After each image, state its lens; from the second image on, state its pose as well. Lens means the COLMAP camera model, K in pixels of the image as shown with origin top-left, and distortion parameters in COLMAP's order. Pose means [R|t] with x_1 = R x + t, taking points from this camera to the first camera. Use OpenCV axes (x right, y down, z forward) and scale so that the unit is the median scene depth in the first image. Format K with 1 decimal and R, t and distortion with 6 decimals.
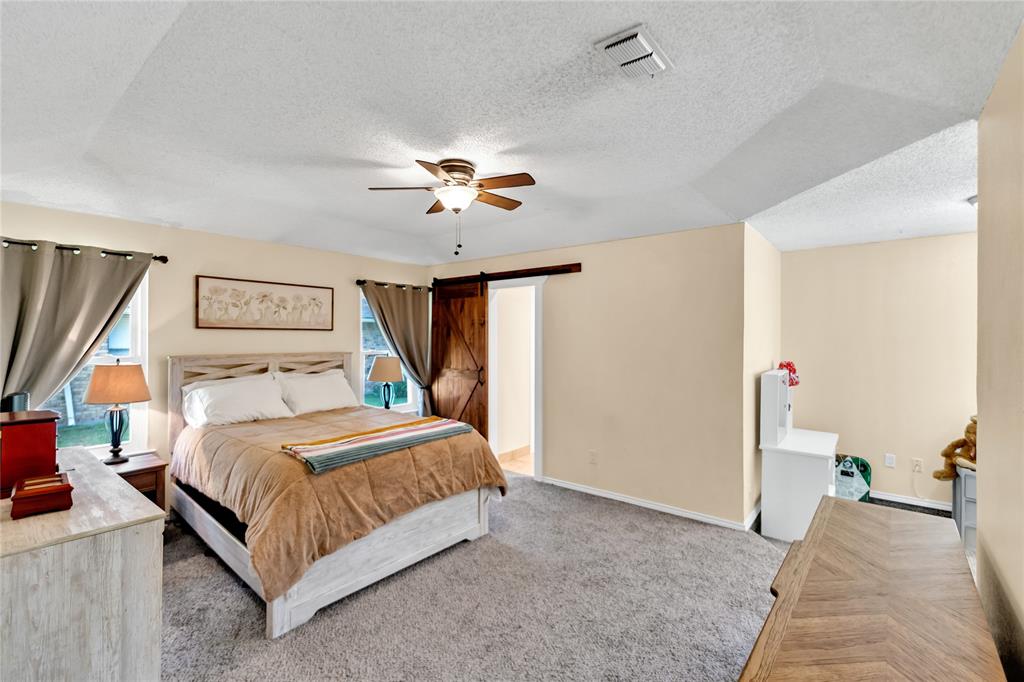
lens RADIAL K [[452.4, 0, 500.9], [0, 452.4, 338.4], [0, 0, 1]] dist [-0.001475, -0.000297]
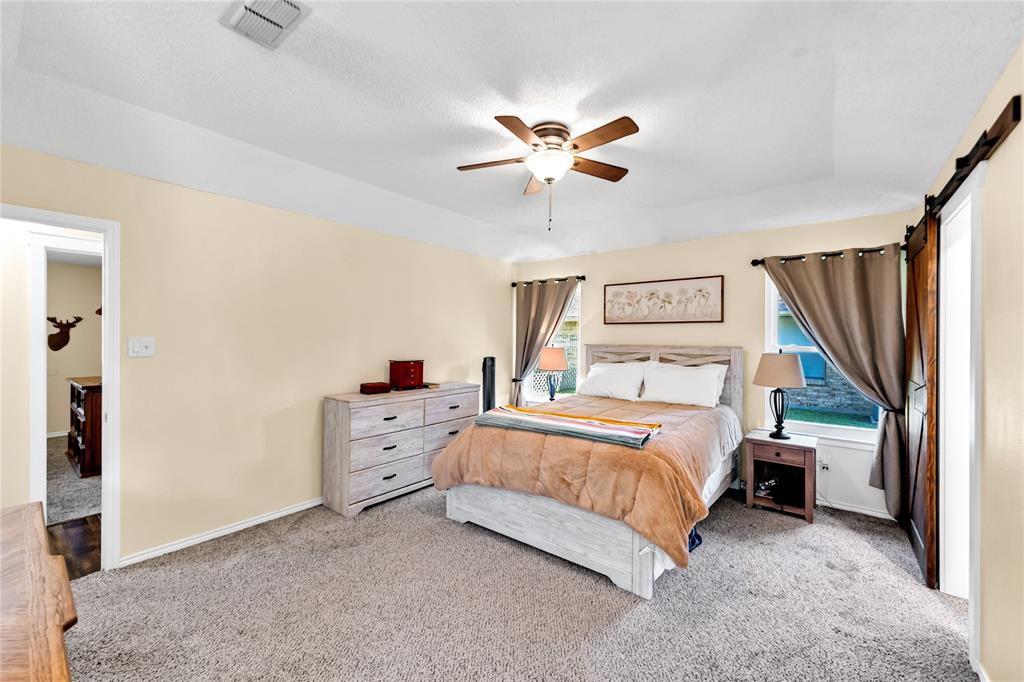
lens RADIAL K [[409.2, 0, 511.2], [0, 409.2, 337.5], [0, 0, 1]] dist [0.000351, 0.000003]
pose [[0.020661, 0.006255, -0.999767, 0.504686], [0.001759, 0.999979, 0.006293, 0.008905], [0.999785, -0.001888, 0.020650, 0.635186]]
